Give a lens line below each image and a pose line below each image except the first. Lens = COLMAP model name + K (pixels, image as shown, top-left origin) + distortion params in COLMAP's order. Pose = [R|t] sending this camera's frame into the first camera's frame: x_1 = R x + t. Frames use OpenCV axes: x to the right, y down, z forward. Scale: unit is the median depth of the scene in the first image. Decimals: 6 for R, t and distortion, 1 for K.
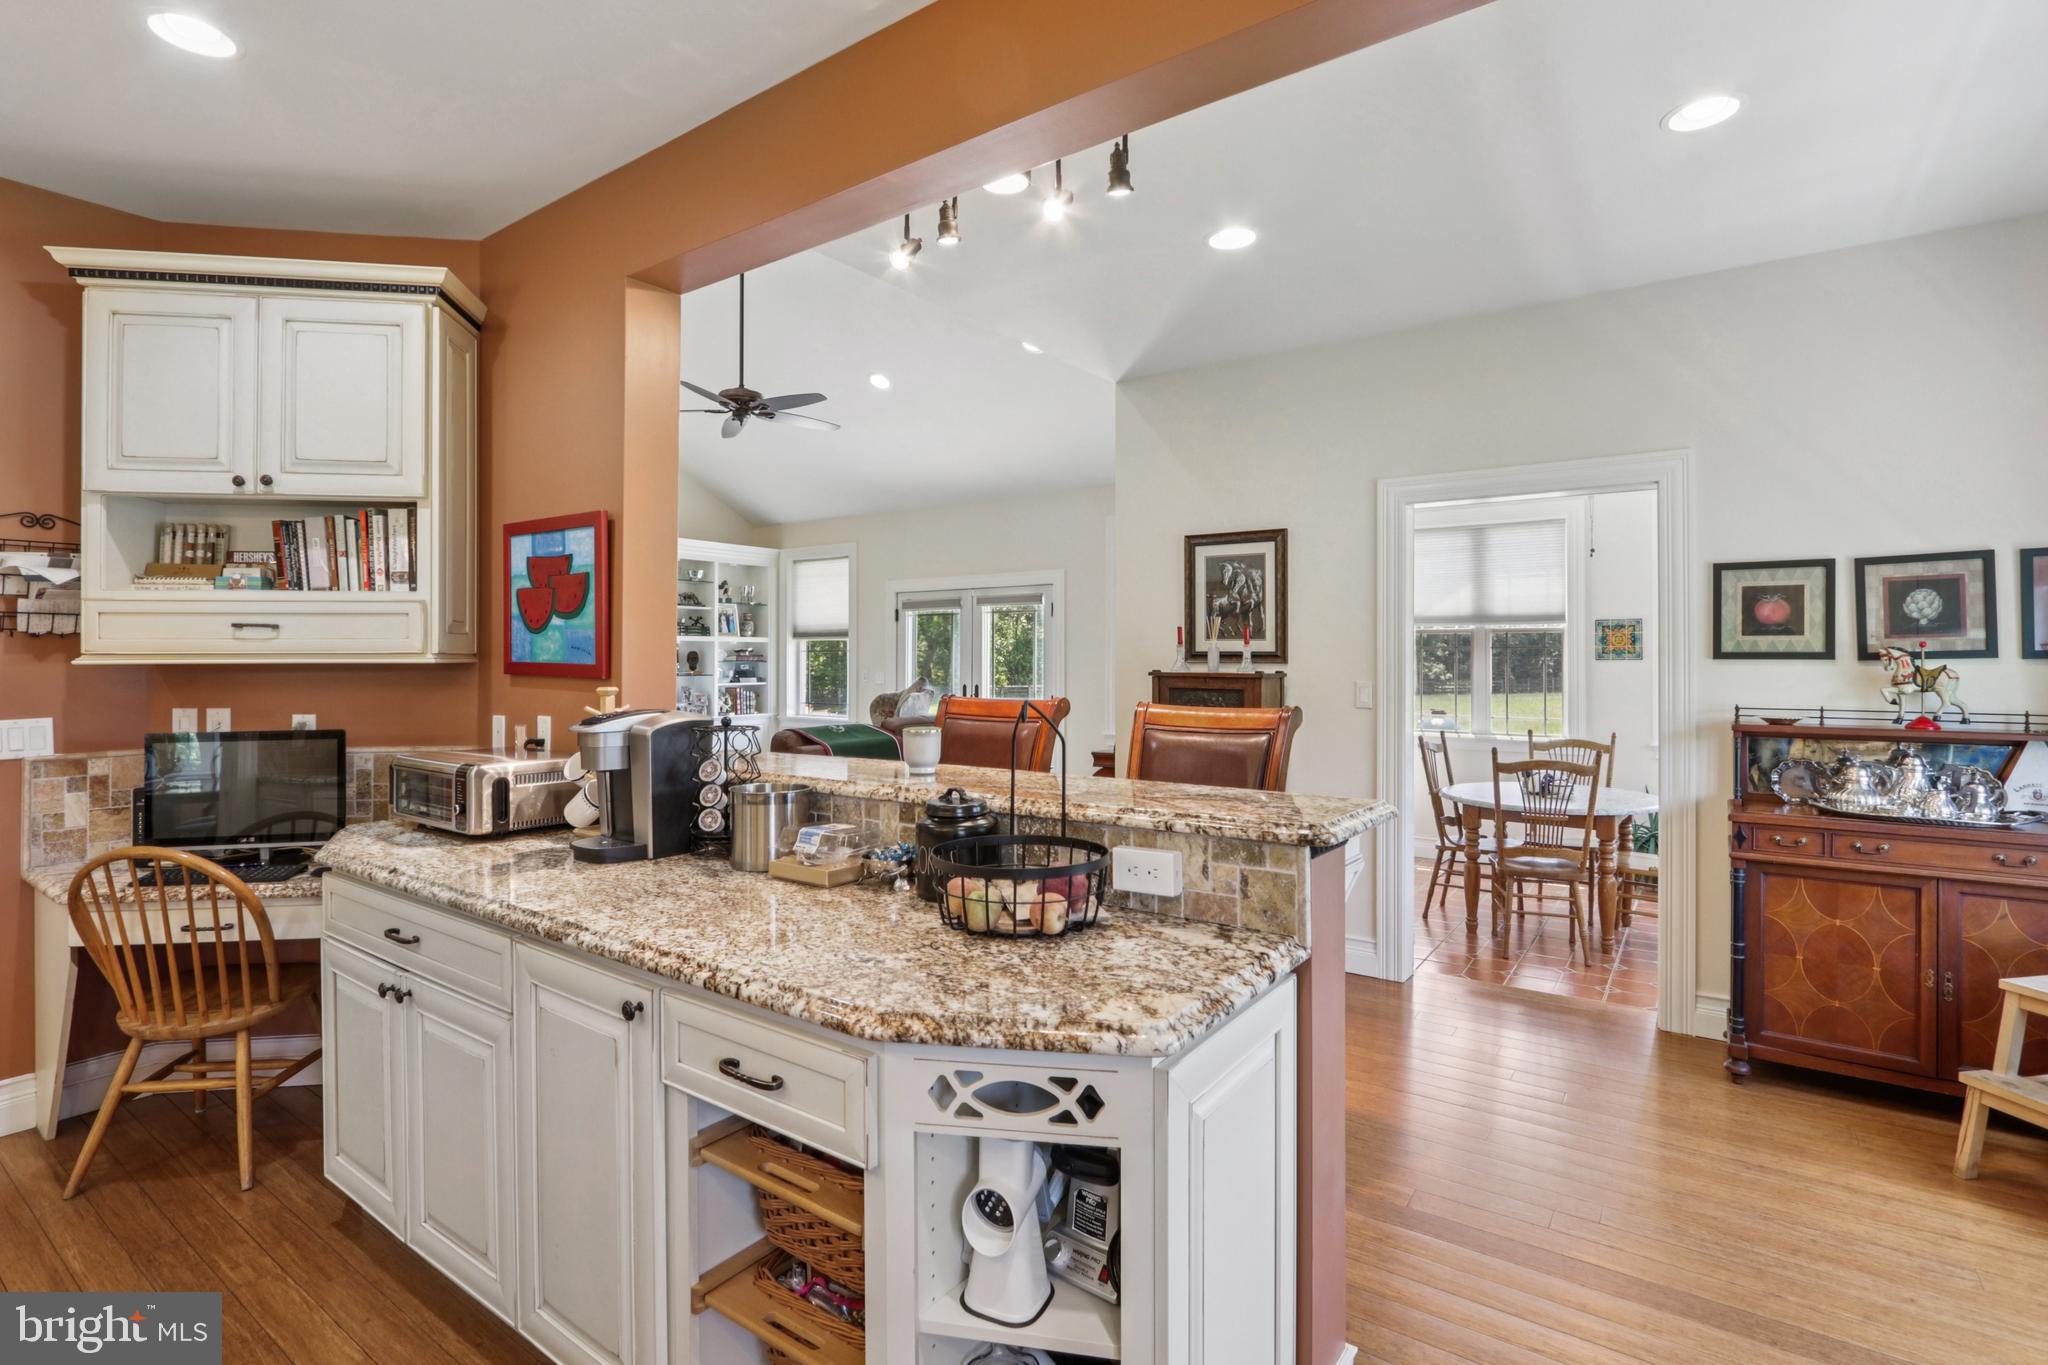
lens RADIAL K [[983.2, 0, 1020.0], [0, 983.2, 661.0], [0, 0, 1]] dist [-0.009836, 0.001739]
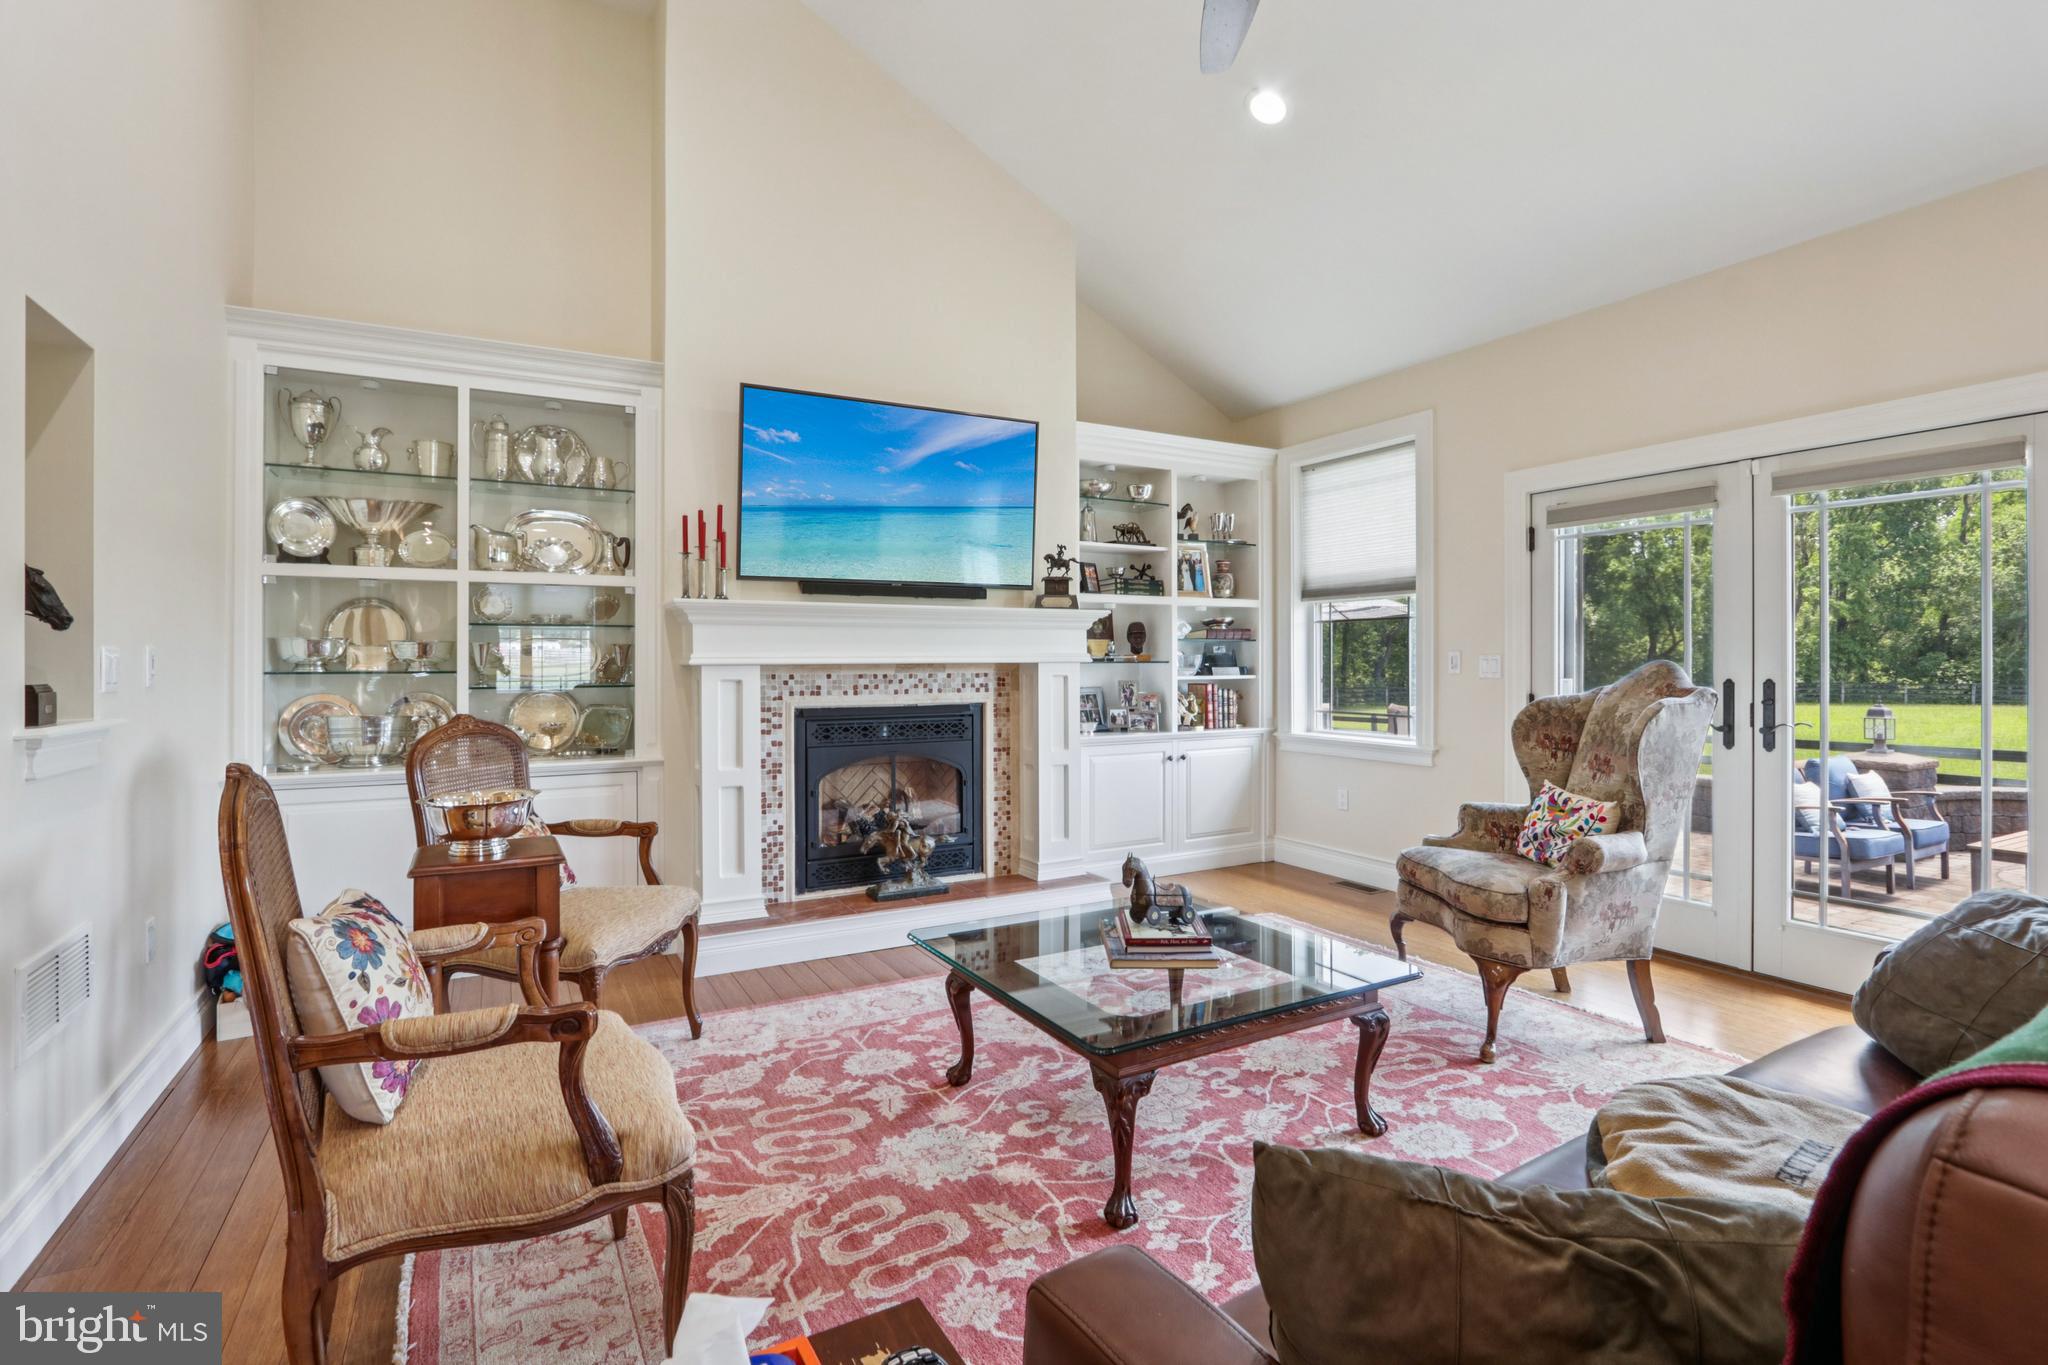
lens RADIAL K [[983.2, 0, 1021.0], [0, 983.2, 665.3], [0, 0, 1]] dist [-0.009836, 0.001739]
pose [[0.902273, 0.002145, -0.431160, -0.133390], [0.000273, 0.999985, 0.005546, 0.012633], [0.431165, -0.005121, 0.902259, 0.414924]]
